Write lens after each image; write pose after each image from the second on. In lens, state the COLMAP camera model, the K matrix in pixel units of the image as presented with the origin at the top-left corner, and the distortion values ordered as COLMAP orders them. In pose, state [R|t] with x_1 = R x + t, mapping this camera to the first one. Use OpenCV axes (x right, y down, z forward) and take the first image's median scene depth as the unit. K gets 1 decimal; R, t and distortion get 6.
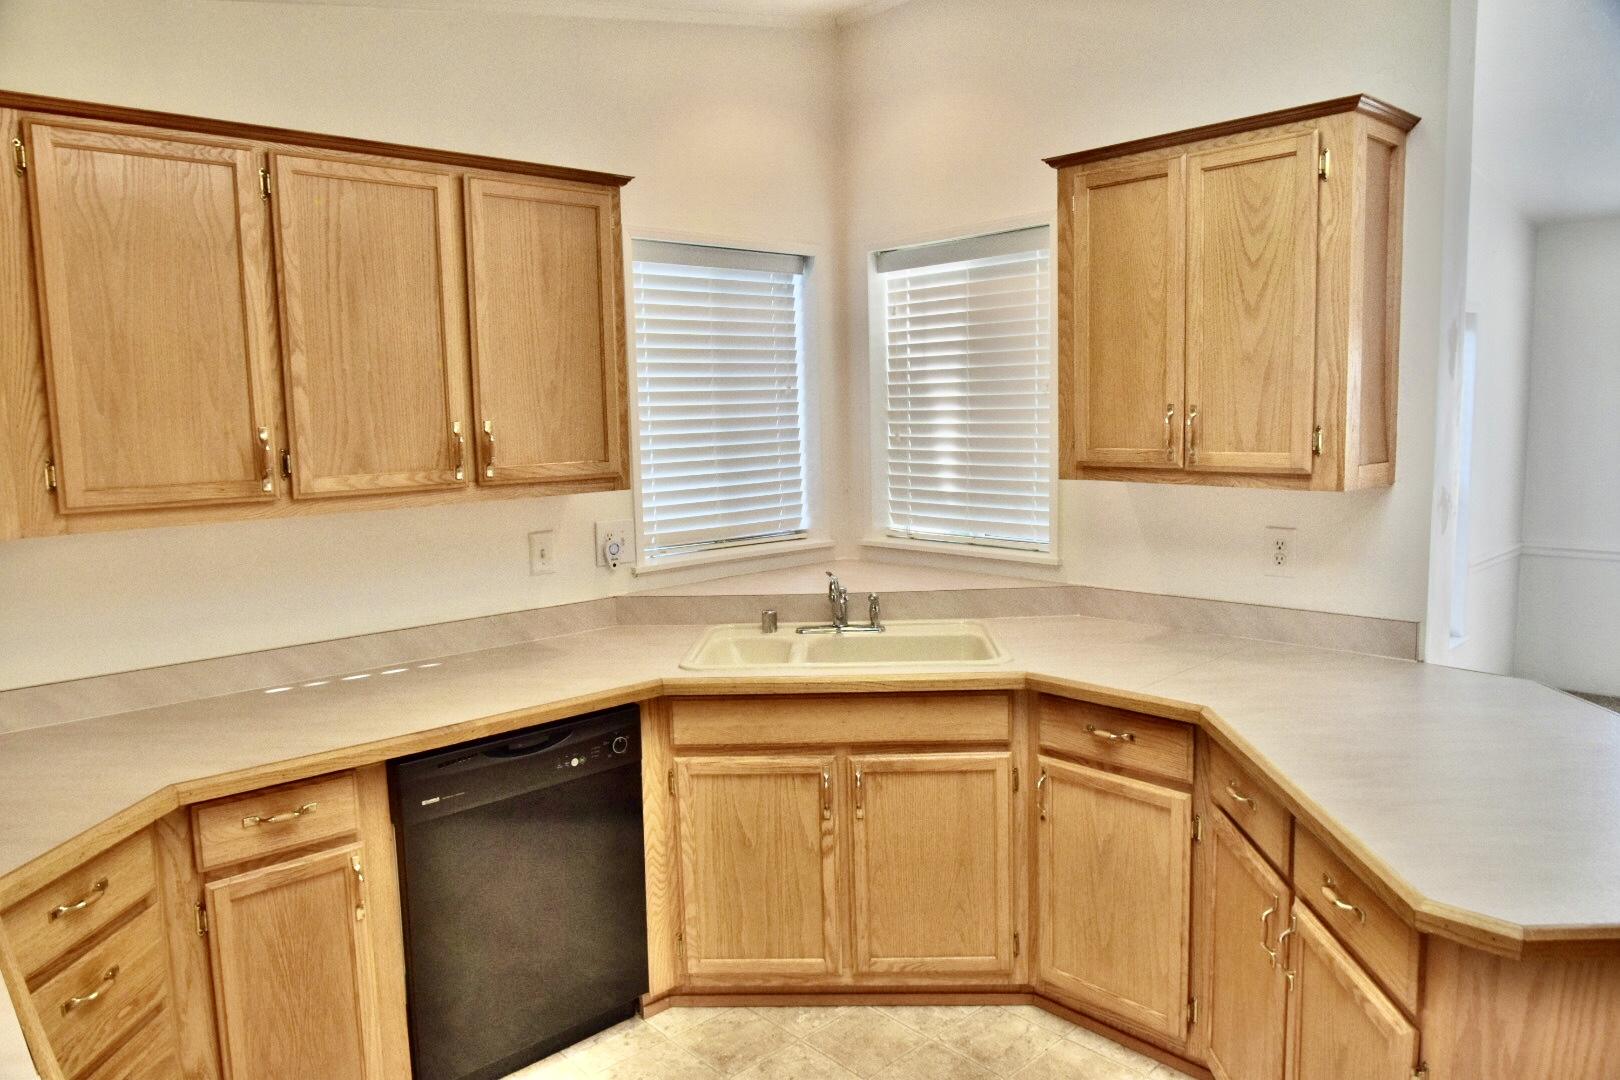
lens RADIAL K [[1089.1, 0, 810.3], [0, 1089.1, 543.0], [0, 0, 1]] dist [-0.041498, 0.012293]
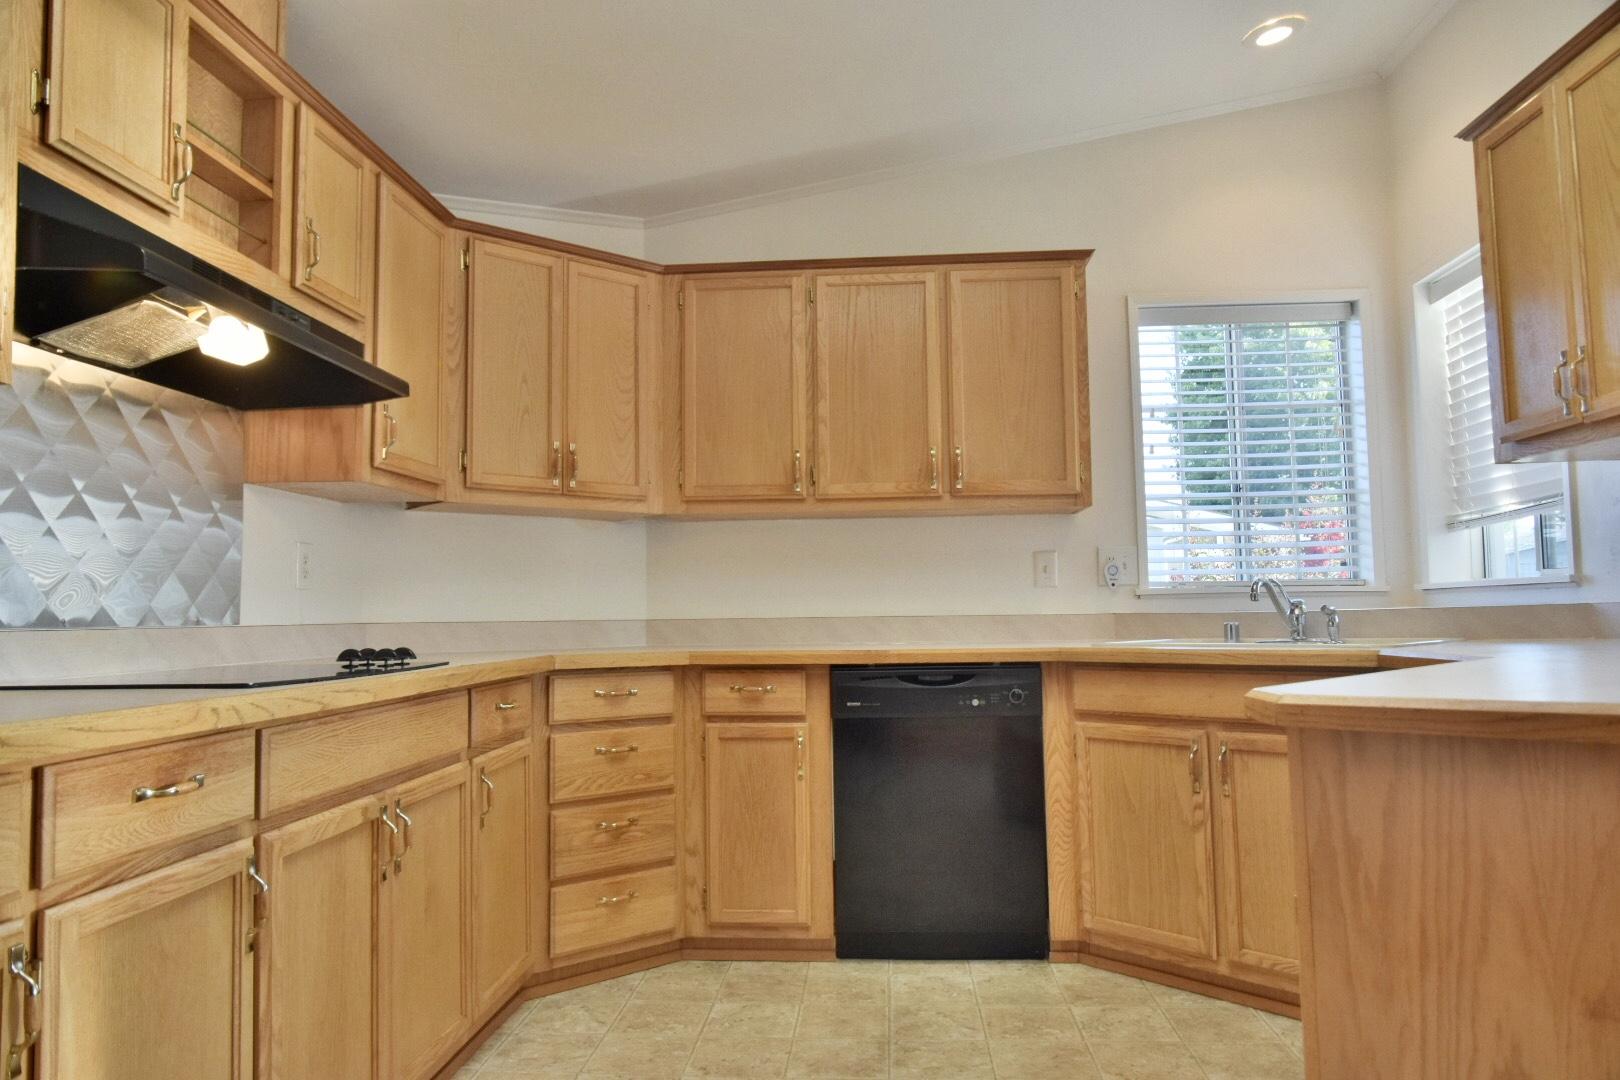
lens RADIAL K [[1089.1, 0, 820.5], [0, 1089.1, 540.1], [0, 0, 1]] dist [-0.041498, 0.012293]
pose [[0.687914, -0.037698, -0.724812, 0.527330], [-0.089687, 0.986581, -0.136435, 0.190663], [0.720230, 0.158862, 0.675302, 0.006871]]
